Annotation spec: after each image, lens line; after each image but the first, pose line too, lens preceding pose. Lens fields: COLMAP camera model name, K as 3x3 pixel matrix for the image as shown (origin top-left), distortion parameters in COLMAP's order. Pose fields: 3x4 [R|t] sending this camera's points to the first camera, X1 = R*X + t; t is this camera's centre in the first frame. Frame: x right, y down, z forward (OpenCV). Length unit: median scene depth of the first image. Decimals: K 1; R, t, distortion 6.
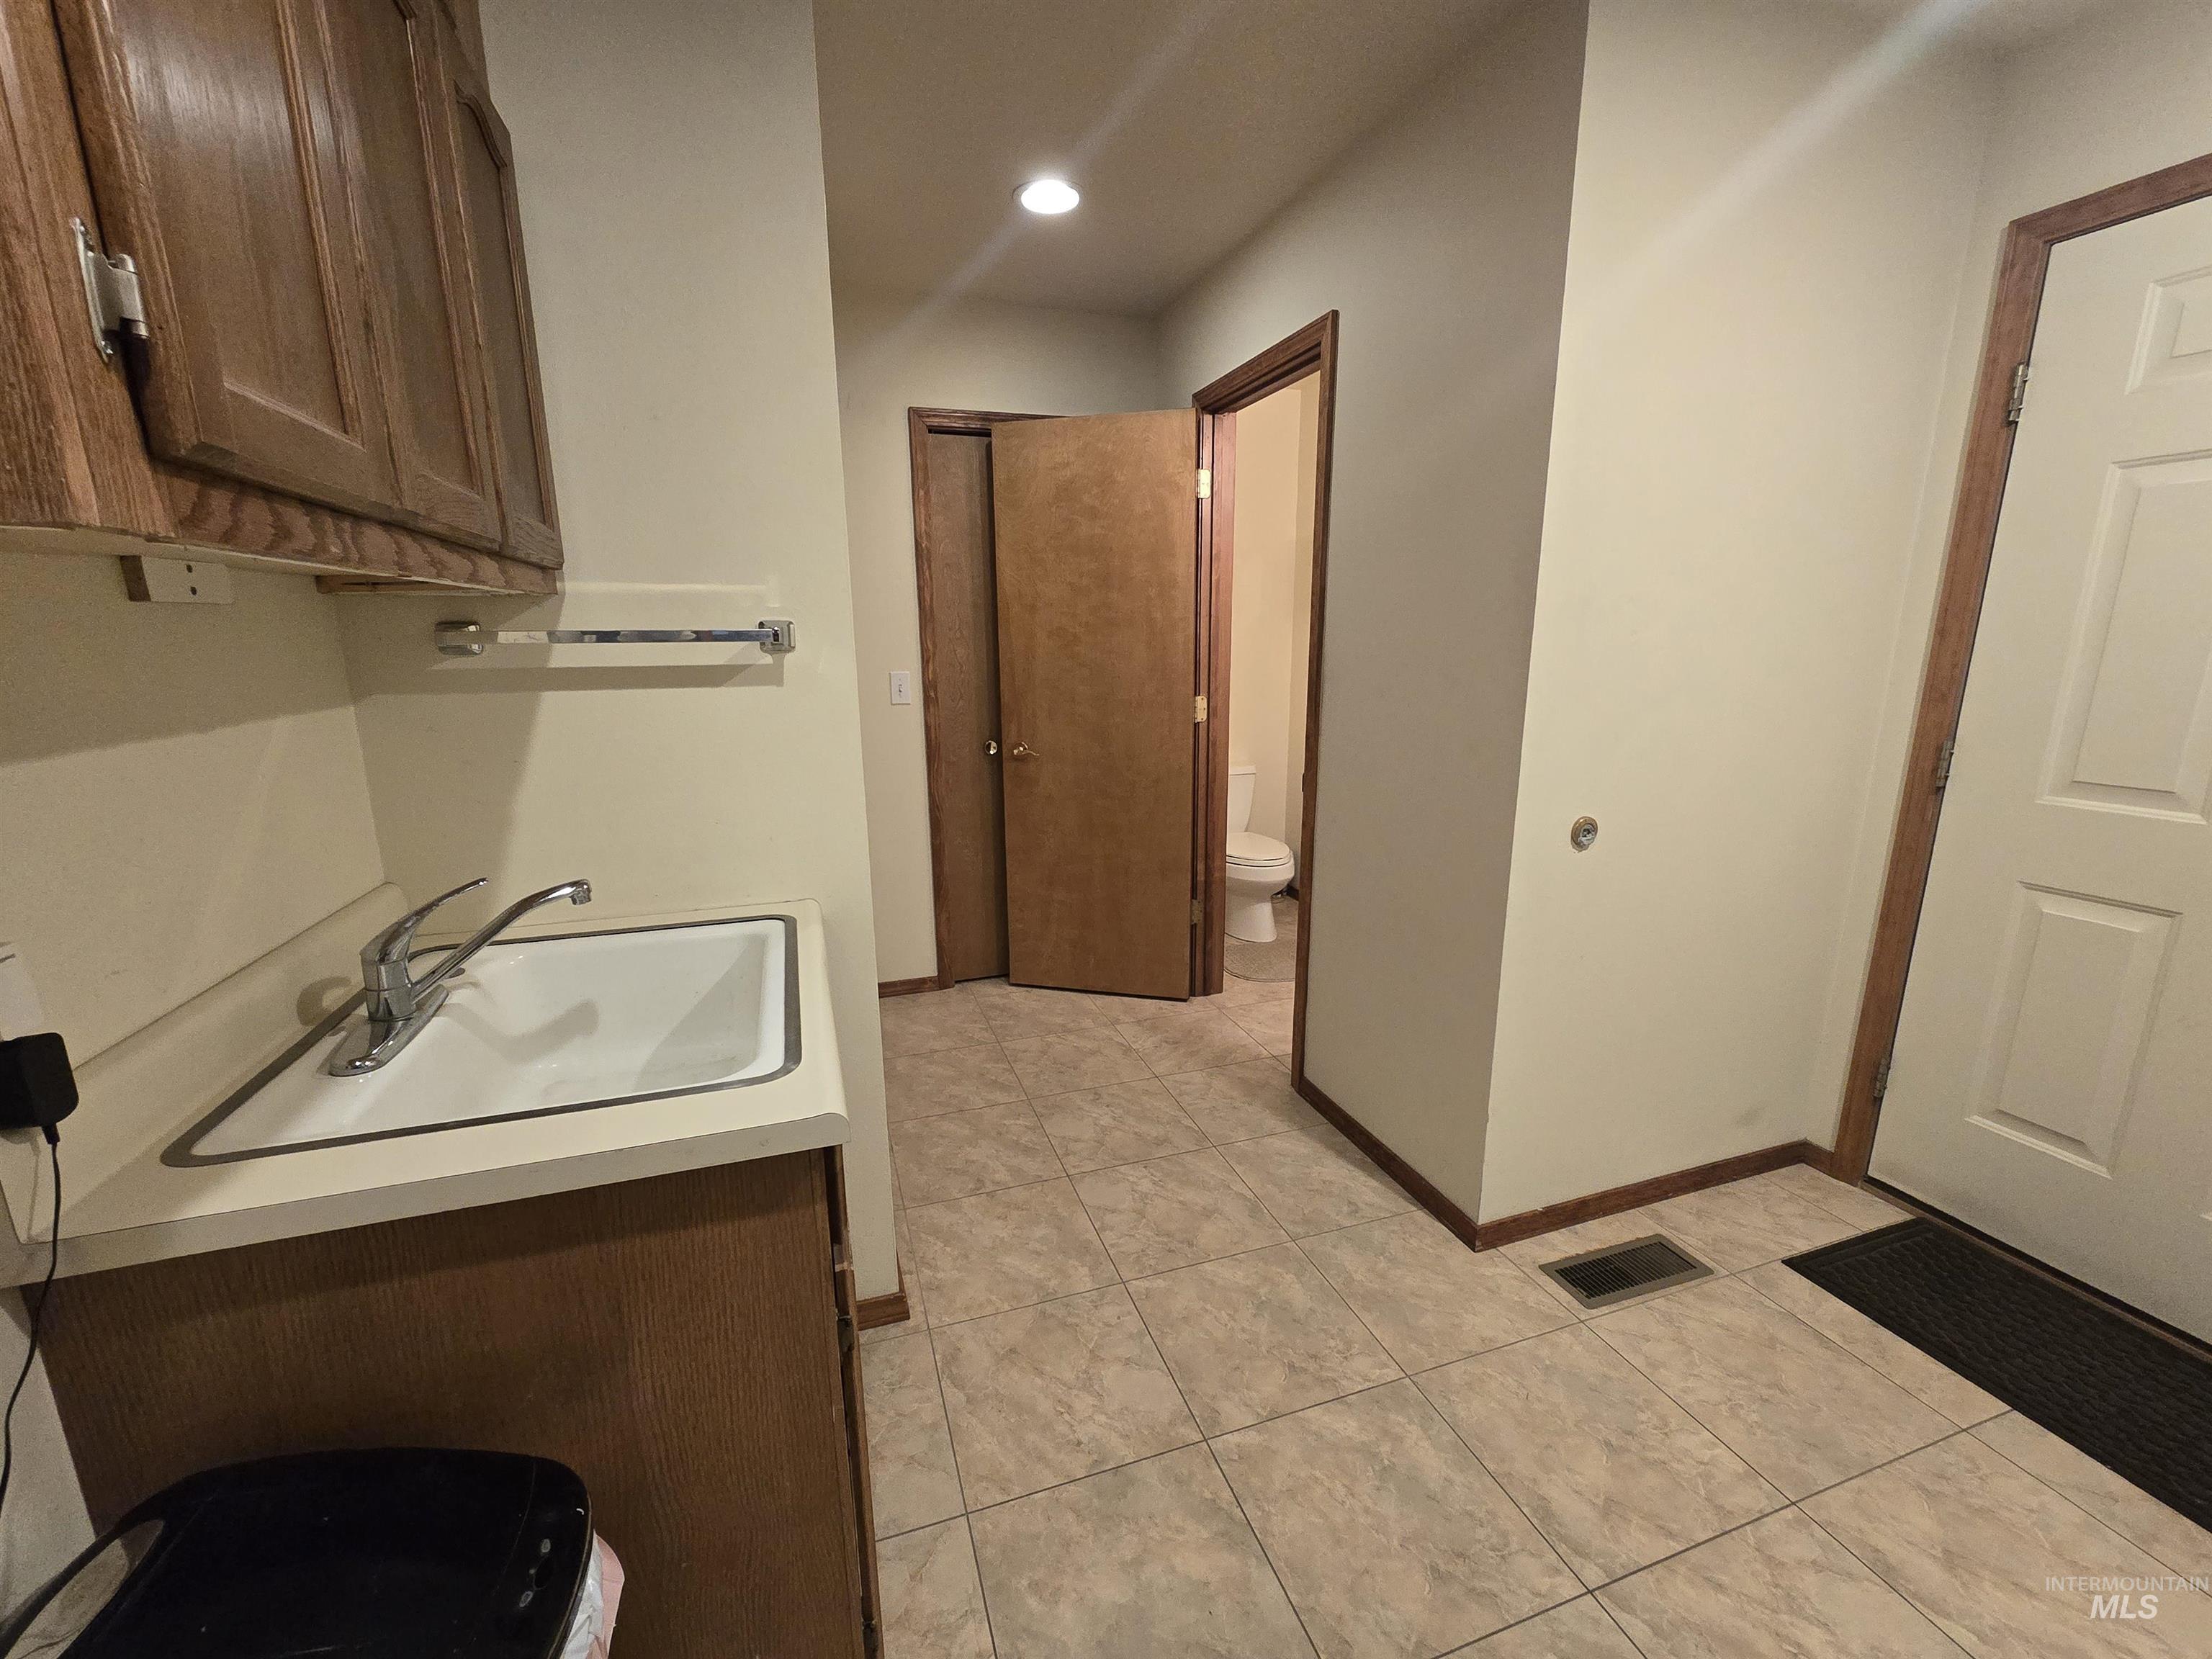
lens RADIAL K [[910.1, 0, 1101.7], [0, 910.1, 831.7], [0, 0, 1]] dist [-0.000886, 0.000689]
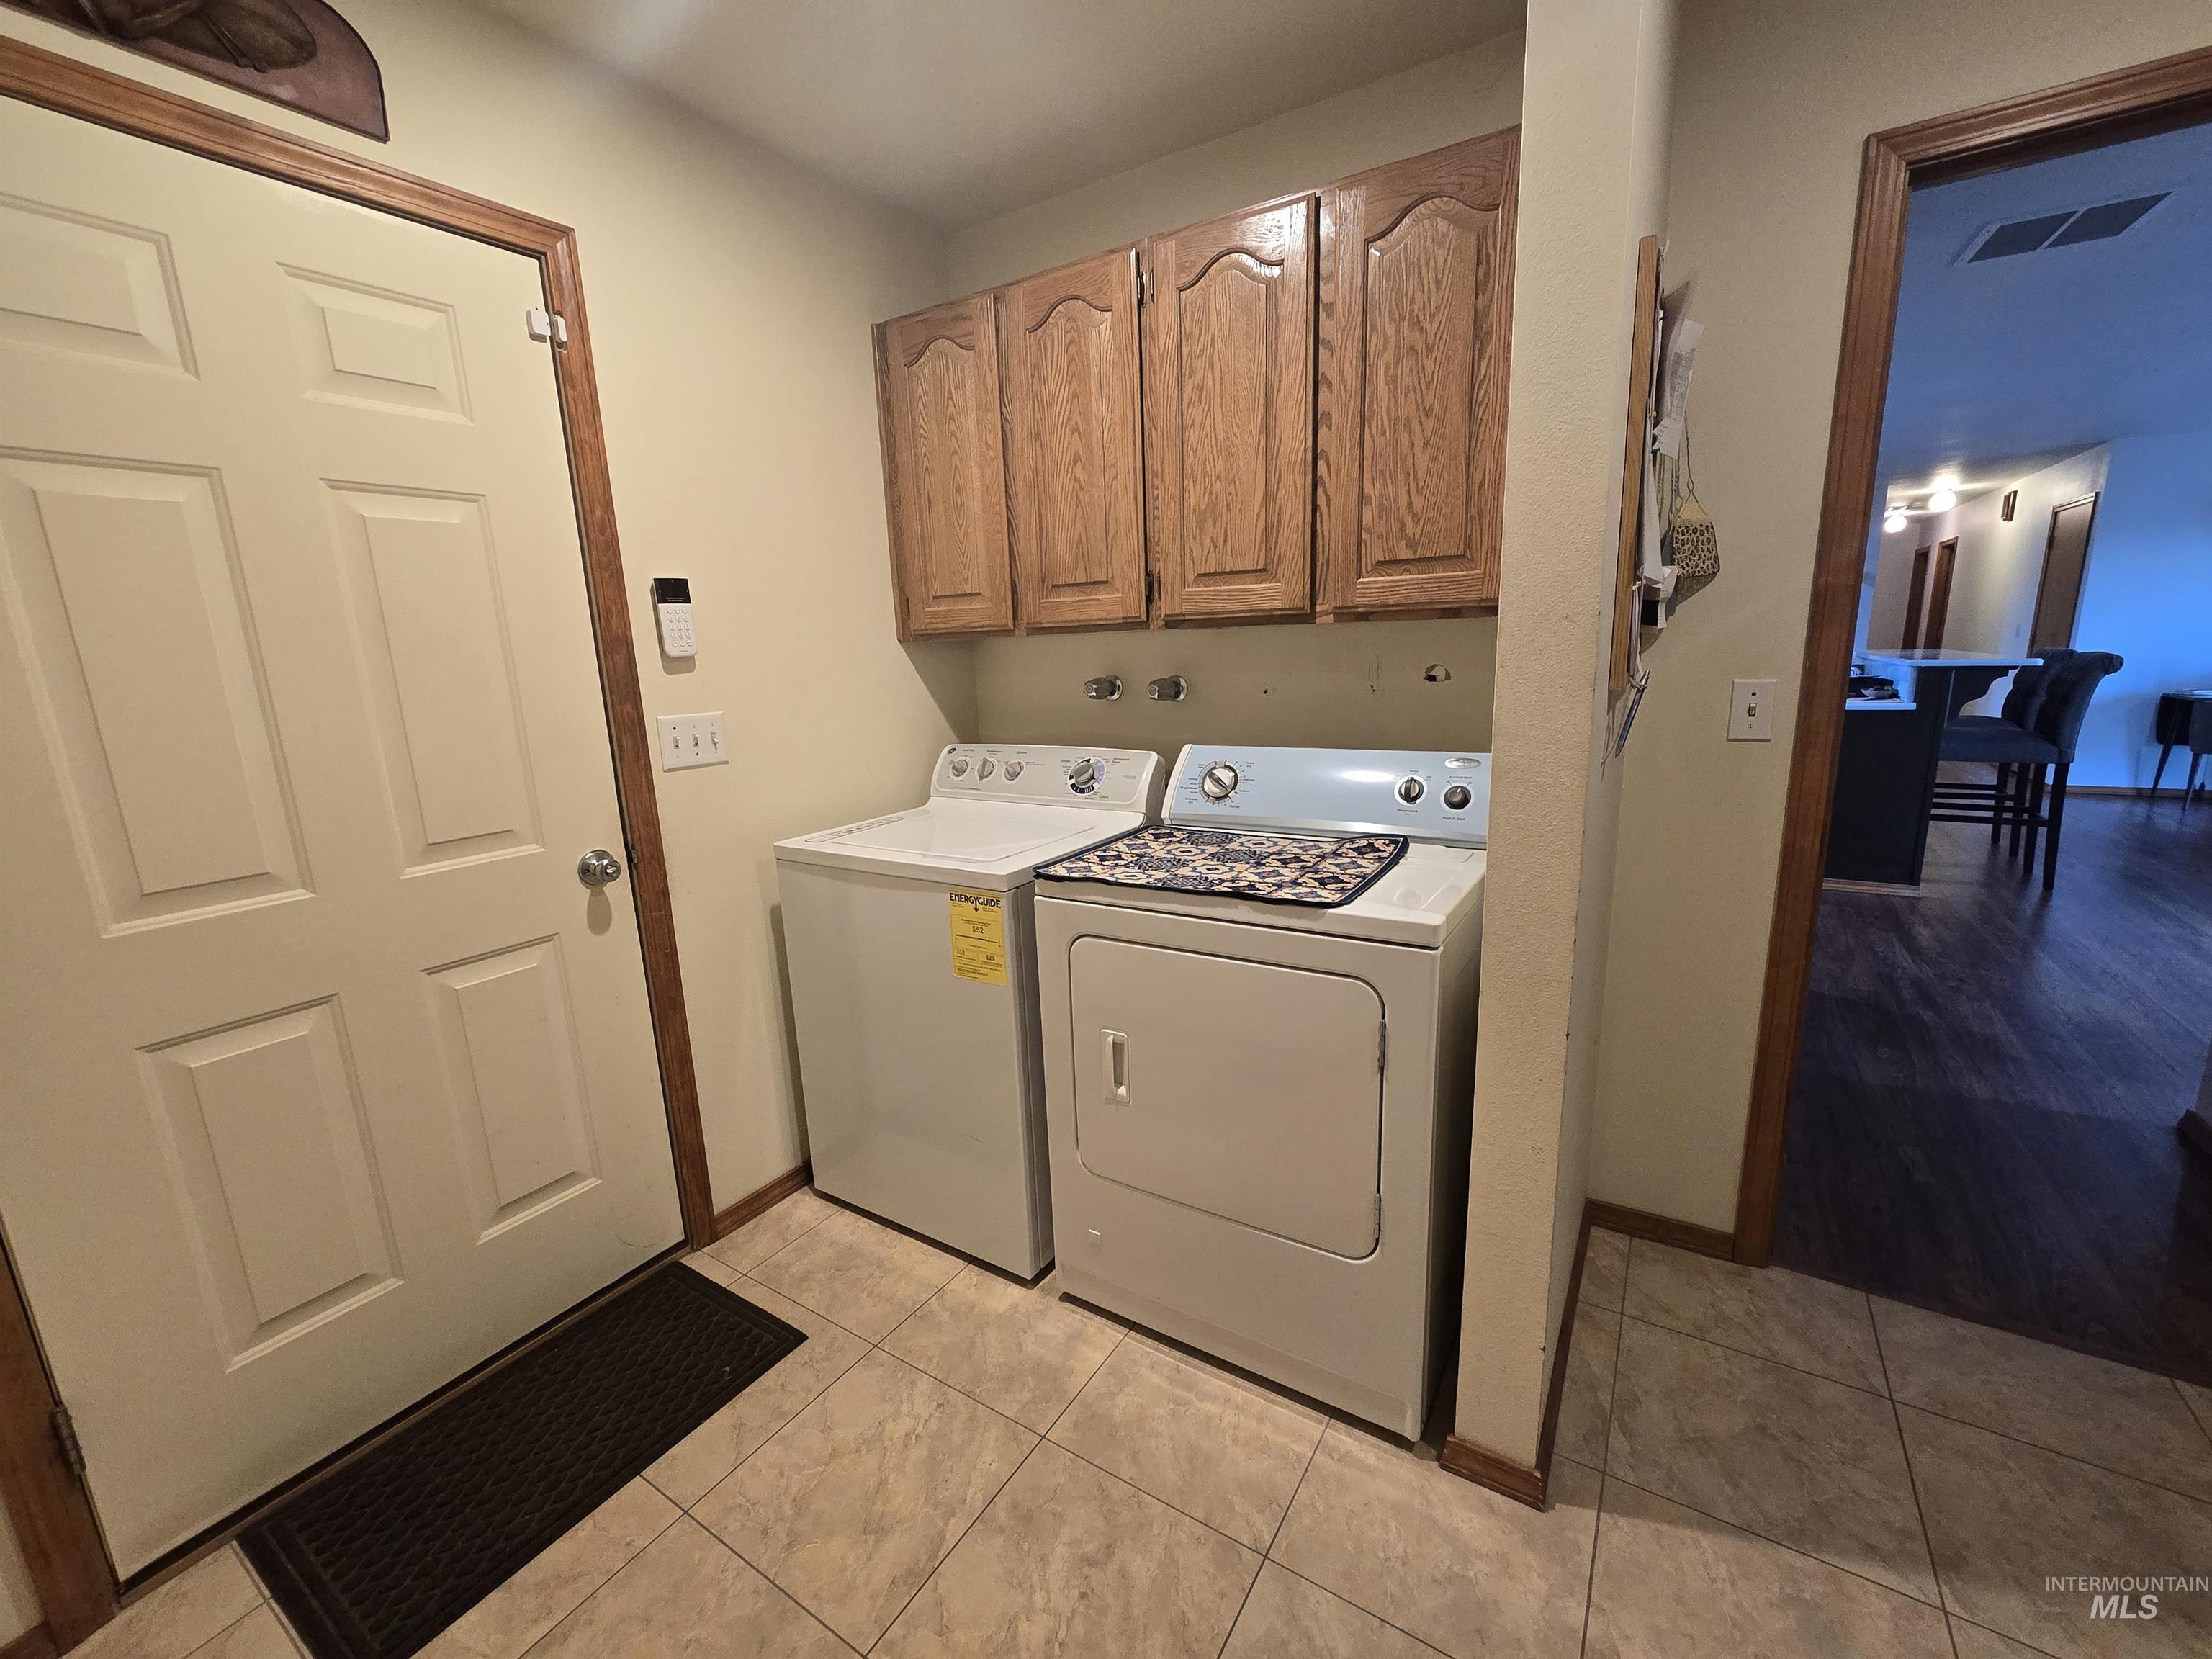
lens RADIAL K [[910.1, 0, 1104.9], [0, 910.1, 841.1], [0, 0, 1]] dist [-0.000886, 0.000689]
pose [[-0.621053, -0.139770, 0.771205, 0.042283], [0.204466, 0.921006, 0.331576, -0.177339], [-0.756628, 0.363611, -0.543415, 0.799056]]
